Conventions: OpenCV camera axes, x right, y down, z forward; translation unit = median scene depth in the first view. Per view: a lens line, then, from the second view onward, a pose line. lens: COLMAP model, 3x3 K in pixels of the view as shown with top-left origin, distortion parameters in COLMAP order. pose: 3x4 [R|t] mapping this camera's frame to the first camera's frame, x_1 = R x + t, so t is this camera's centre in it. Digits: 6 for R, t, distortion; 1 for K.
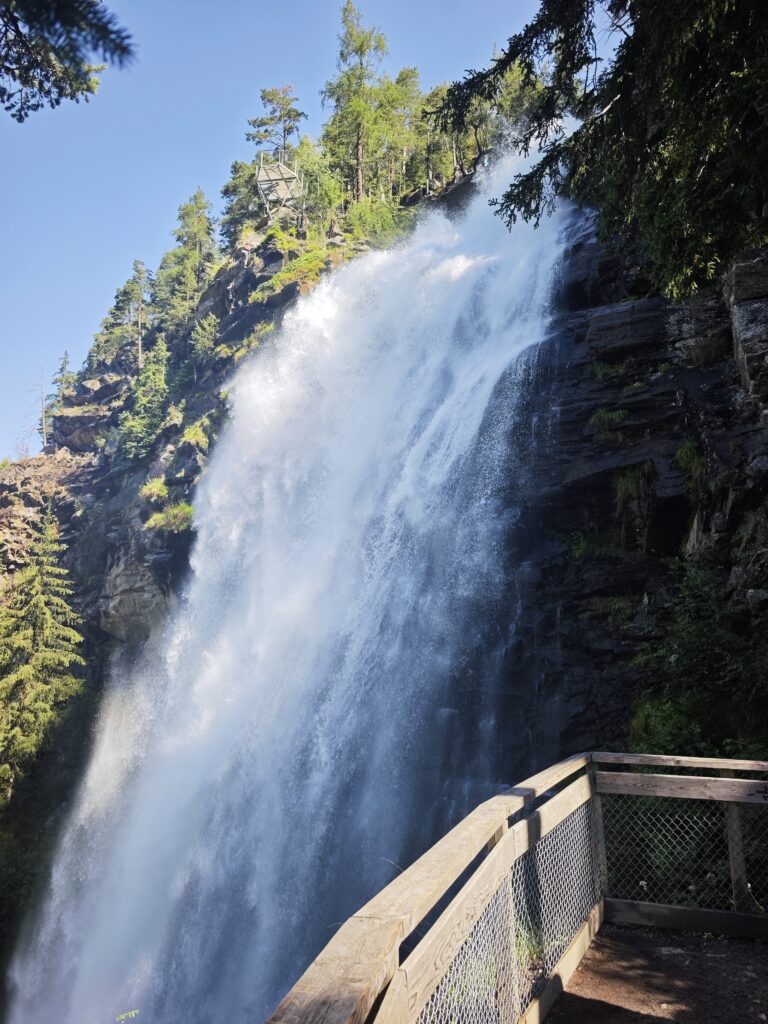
lens RADIAL K [[686.7, 0, 384.0], [0, 686.7, 512.0], [0, 0, 1]] dist [0.028803, -0.027621]
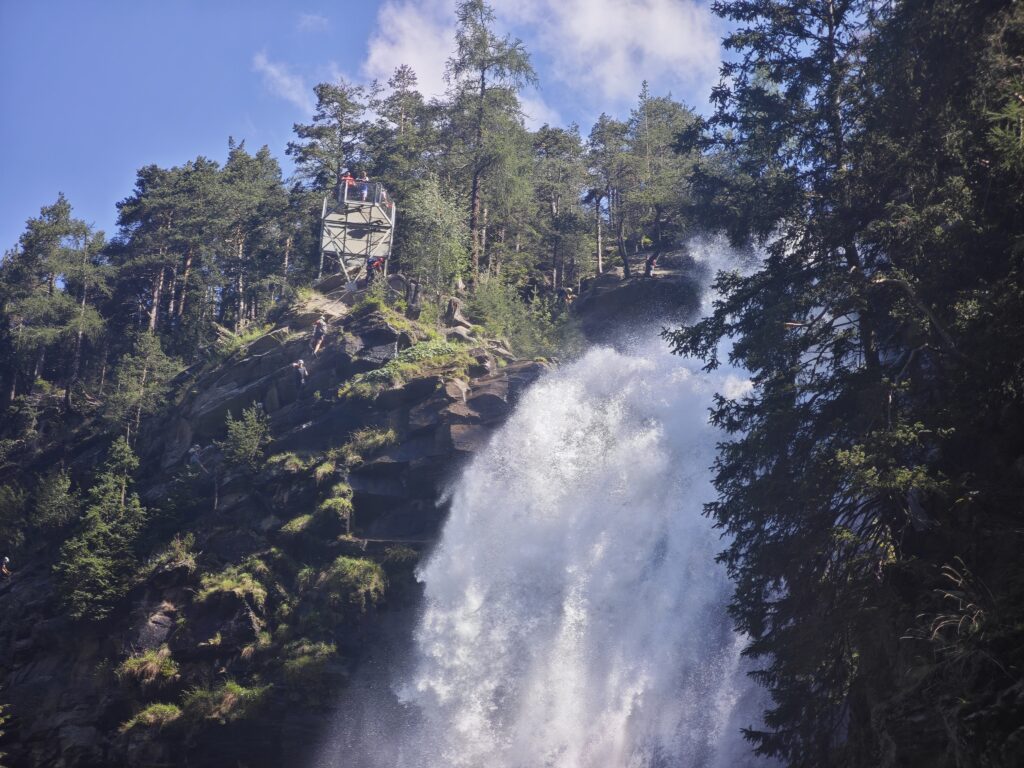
lens RADIAL K [[2222.0, 0, 512.0], [0, 2222.0, 384.0], [0, 0, 1]] dist [0.011392, 0.105659]
pose [[0.954168, 0.177970, 0.240603, -0.517793], [-0.070283, 0.914736, -0.397892, 0.454593], [-0.290901, 0.362745, 0.885321, -0.786575]]
